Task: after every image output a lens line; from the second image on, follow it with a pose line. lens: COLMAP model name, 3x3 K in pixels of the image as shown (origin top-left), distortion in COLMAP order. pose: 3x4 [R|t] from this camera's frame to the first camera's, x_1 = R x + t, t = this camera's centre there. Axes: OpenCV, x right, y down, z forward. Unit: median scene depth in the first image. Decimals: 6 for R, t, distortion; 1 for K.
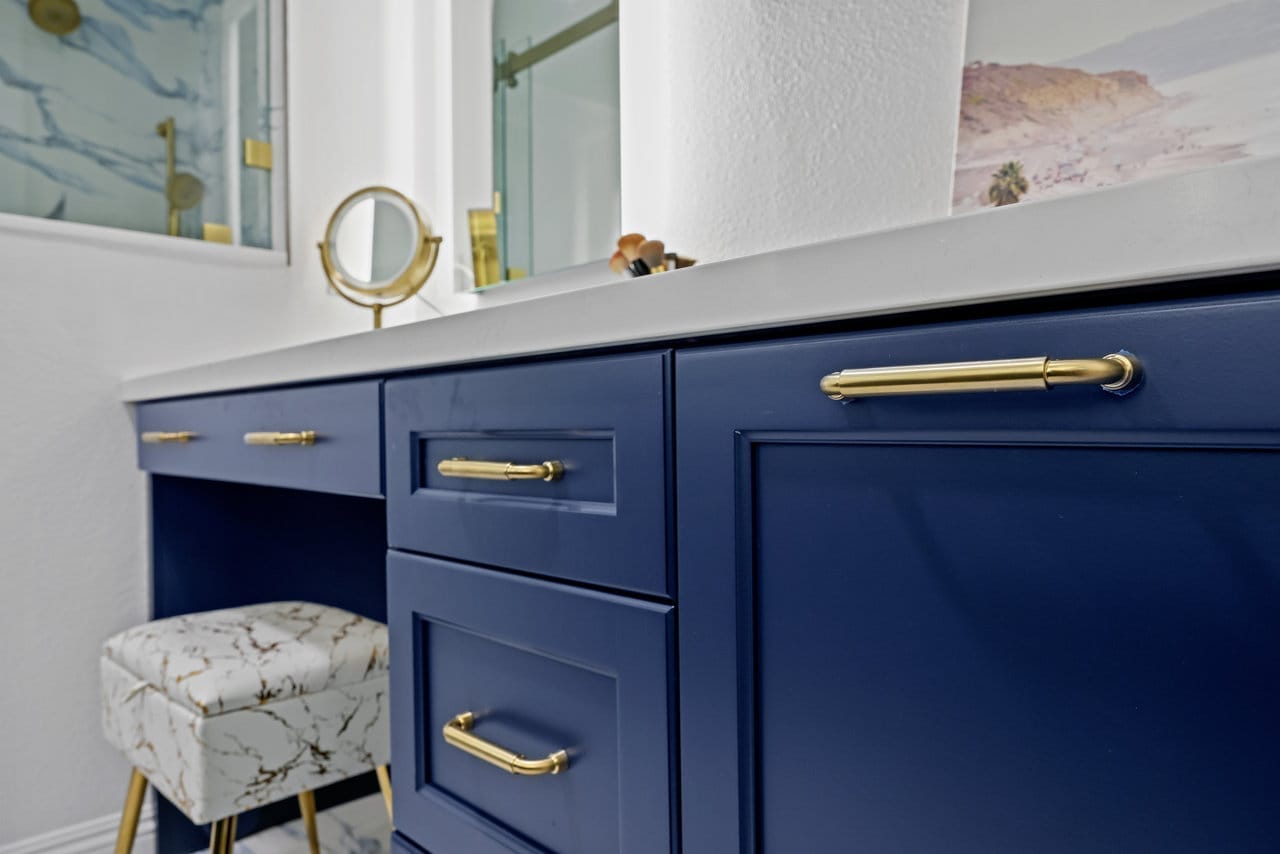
lens RADIAL K [[849.4, 0, 629.3], [0, 849.4, 428.7], [0, 0, 1]] dist [-0.004106, 0.006048]
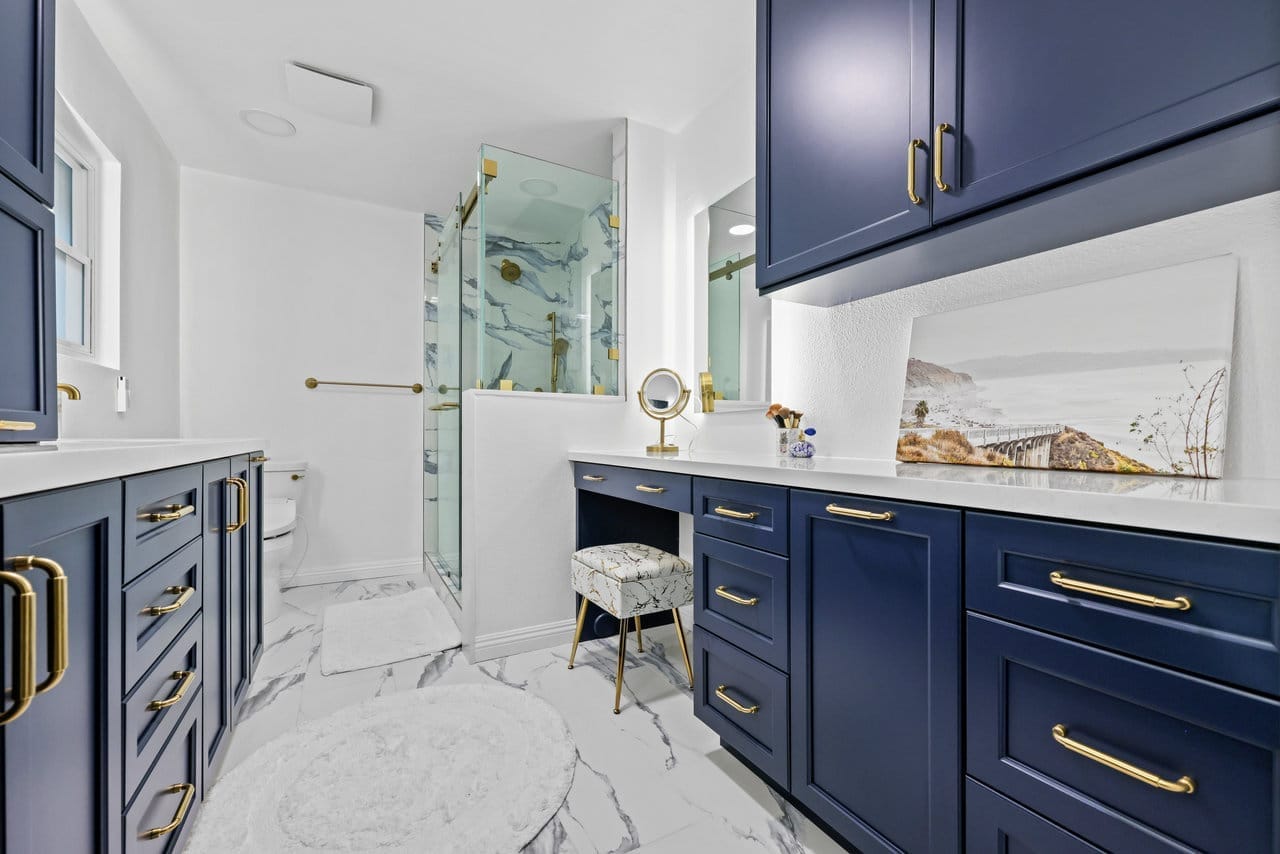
lens RADIAL K [[514.6, 0, 635.1], [0, 514.6, 437.3], [0, 0, 1]] dist [-0.000829, 0.000748]
pose [[0.968545, 0.012217, -0.248537, -0.018079], [-0.011622, 0.999925, 0.003863, -0.123560], [0.248565, -0.000853, 0.968615, -0.515480]]
